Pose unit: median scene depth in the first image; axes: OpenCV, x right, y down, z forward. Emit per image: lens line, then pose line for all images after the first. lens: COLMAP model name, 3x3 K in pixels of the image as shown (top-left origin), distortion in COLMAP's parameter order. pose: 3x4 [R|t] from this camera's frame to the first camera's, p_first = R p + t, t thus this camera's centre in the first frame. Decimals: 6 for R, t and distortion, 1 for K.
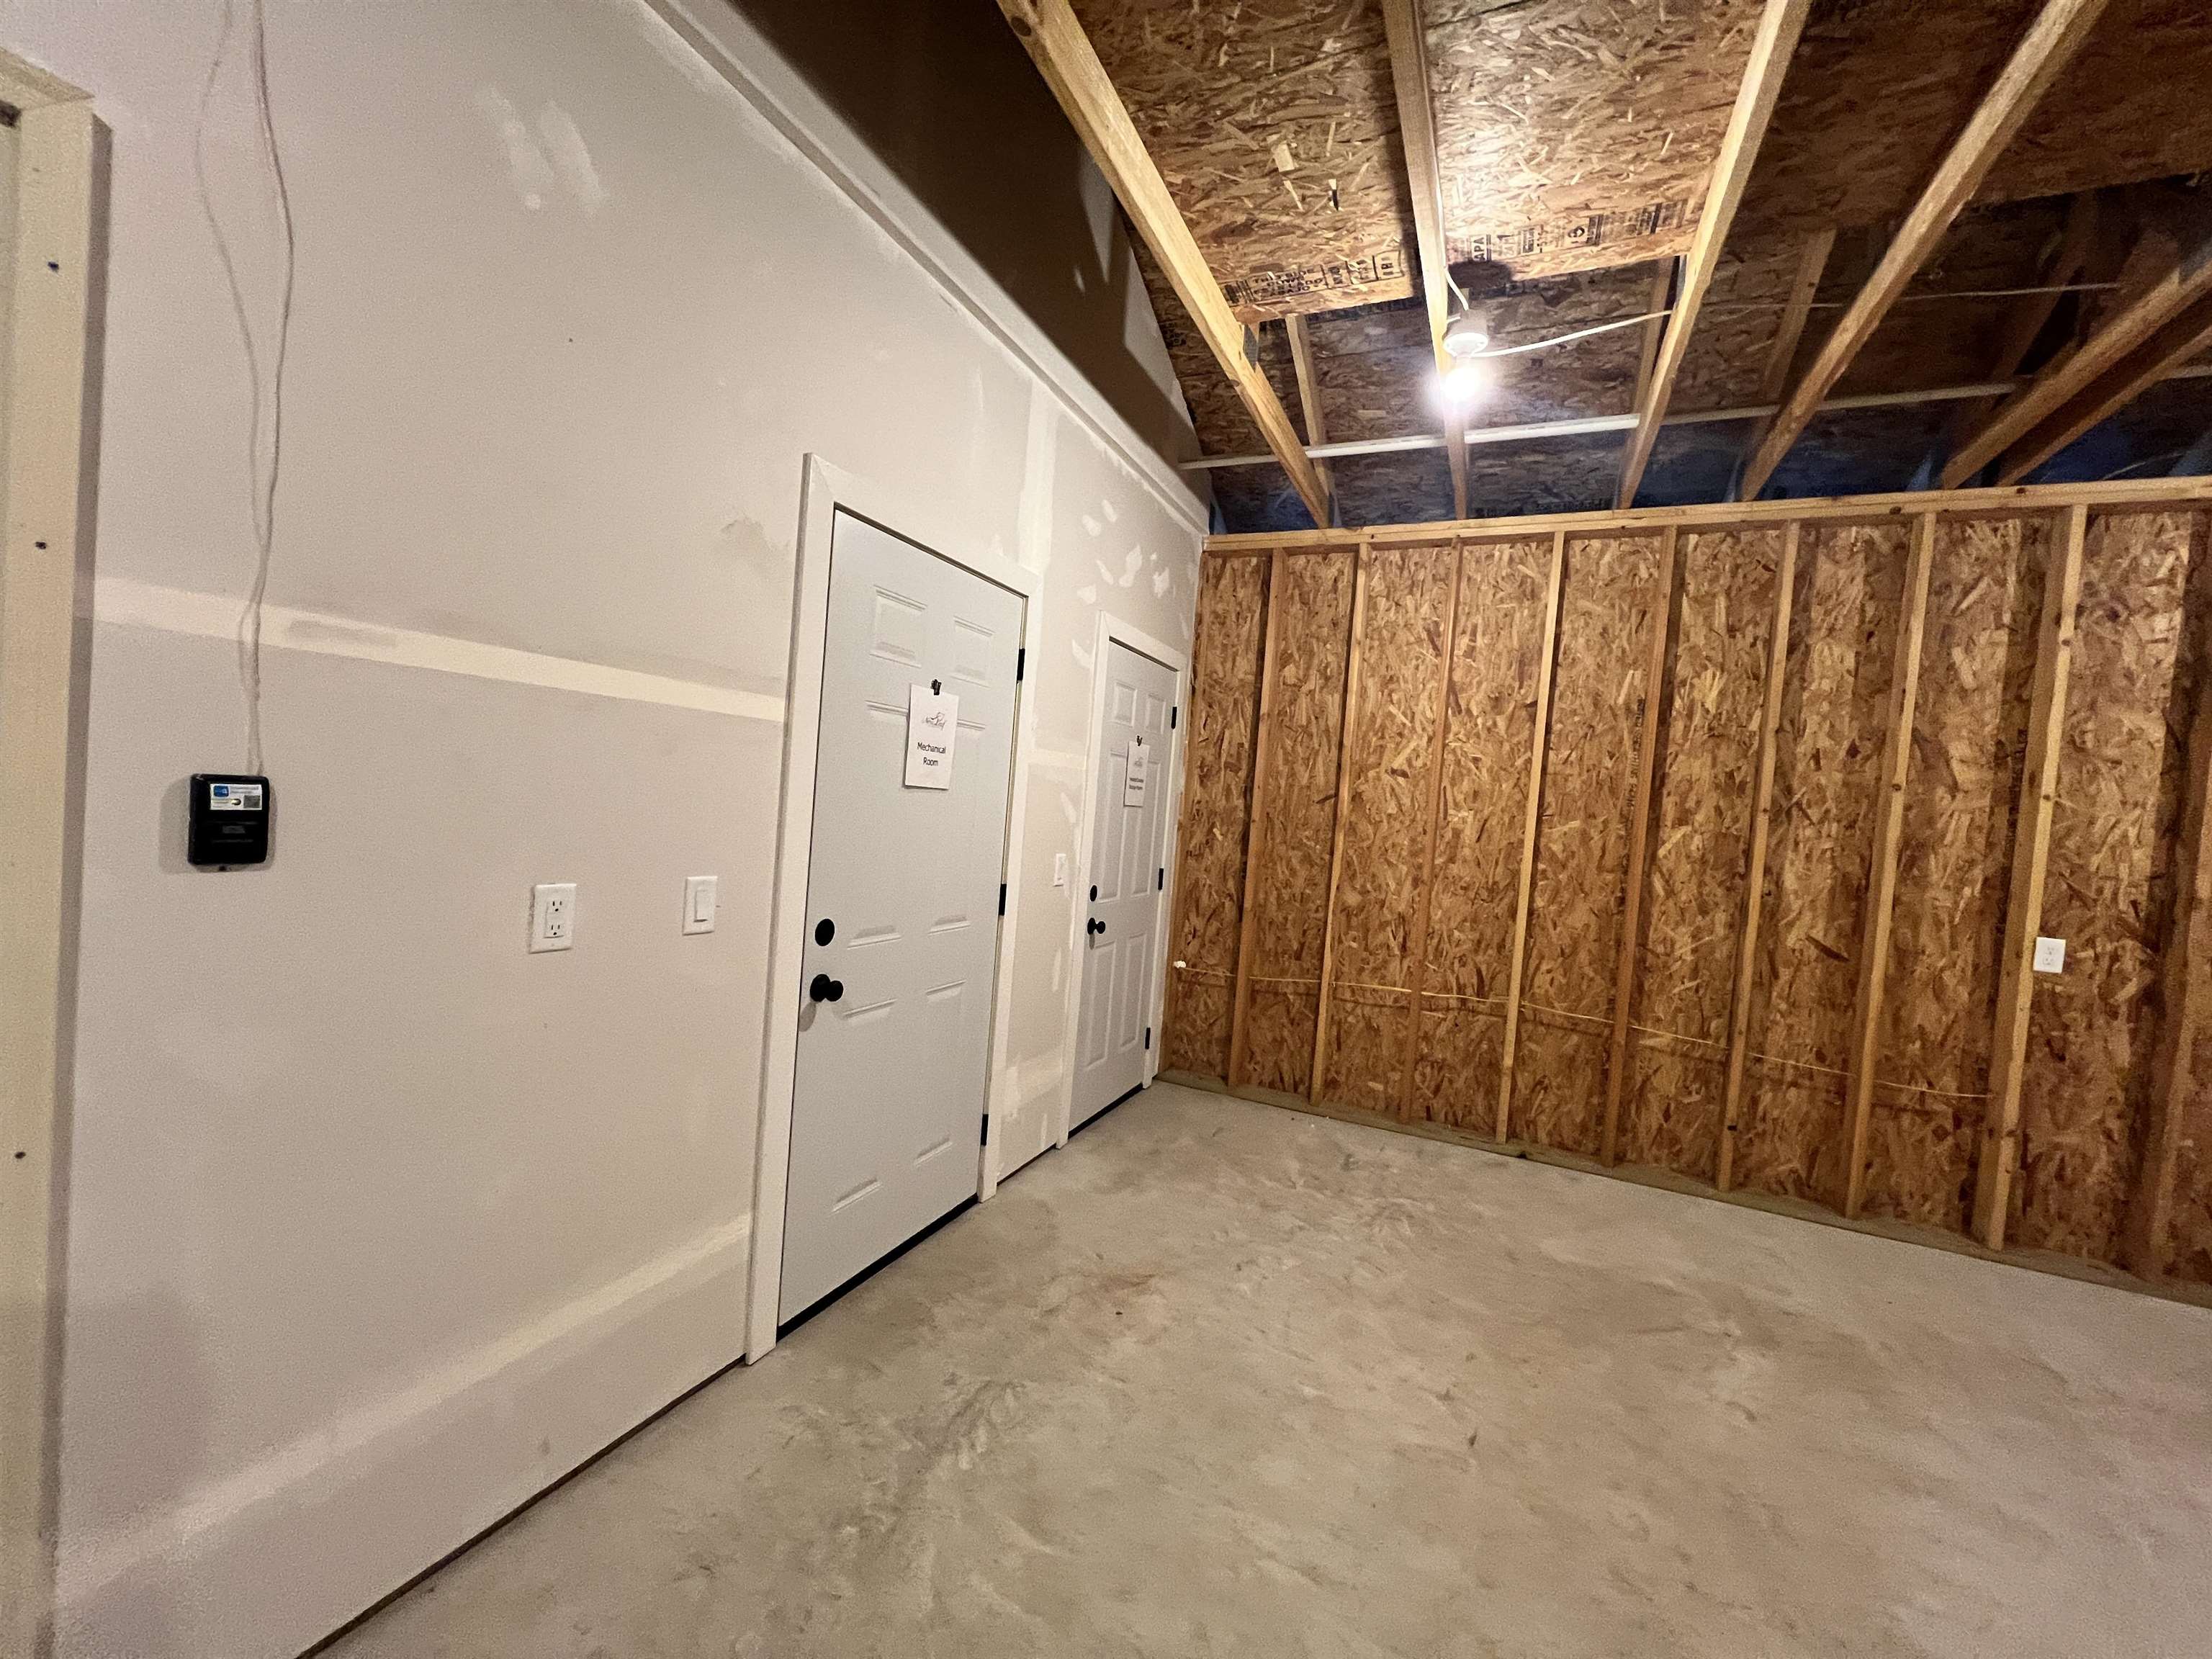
lens RADIAL K [[879.3, 0, 1106.0], [0, 879.3, 829.5], [0, 0, 1]] dist [-0.001003, -0.000212]
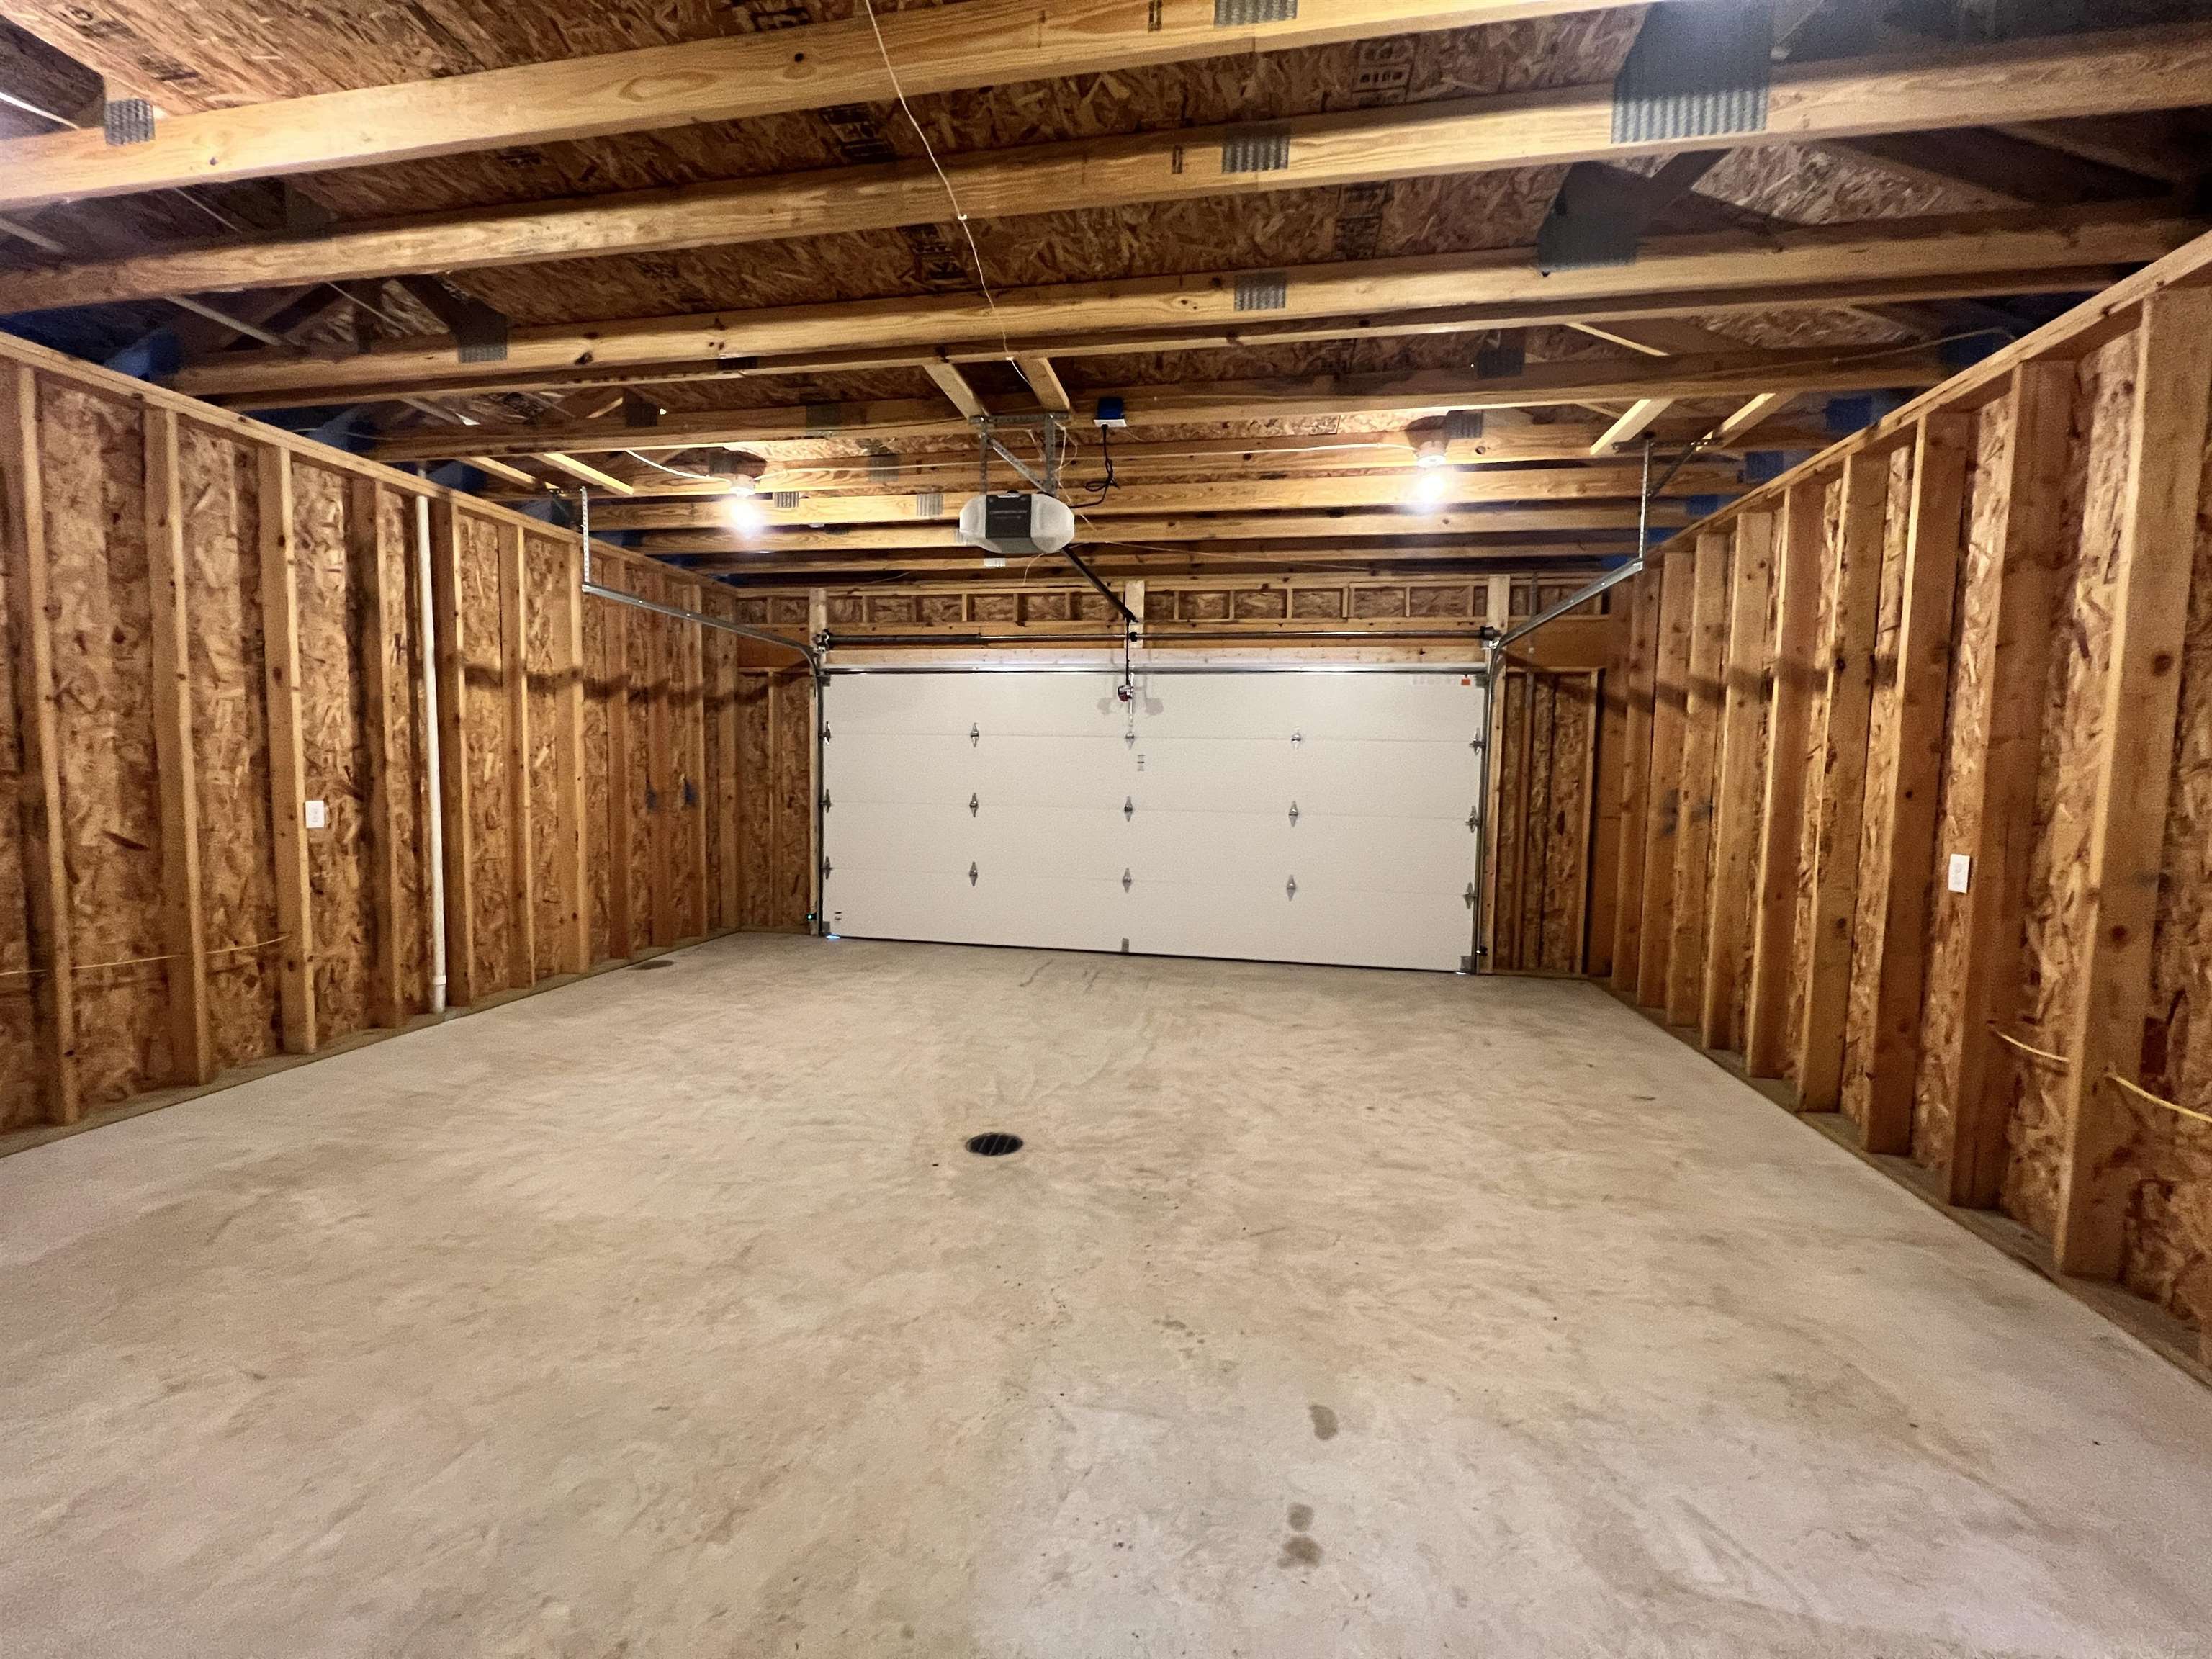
lens RADIAL K [[879.3, 0, 1106.0], [0, 879.3, 829.5], [0, 0, 1]] dist [-0.001003, -0.000212]
pose [[-0.255678, -0.149707, 0.955100, -0.415646], [-0.006118, 0.988168, 0.153253, -0.035231], [-0.966743, 0.033341, -0.253569, 0.203646]]
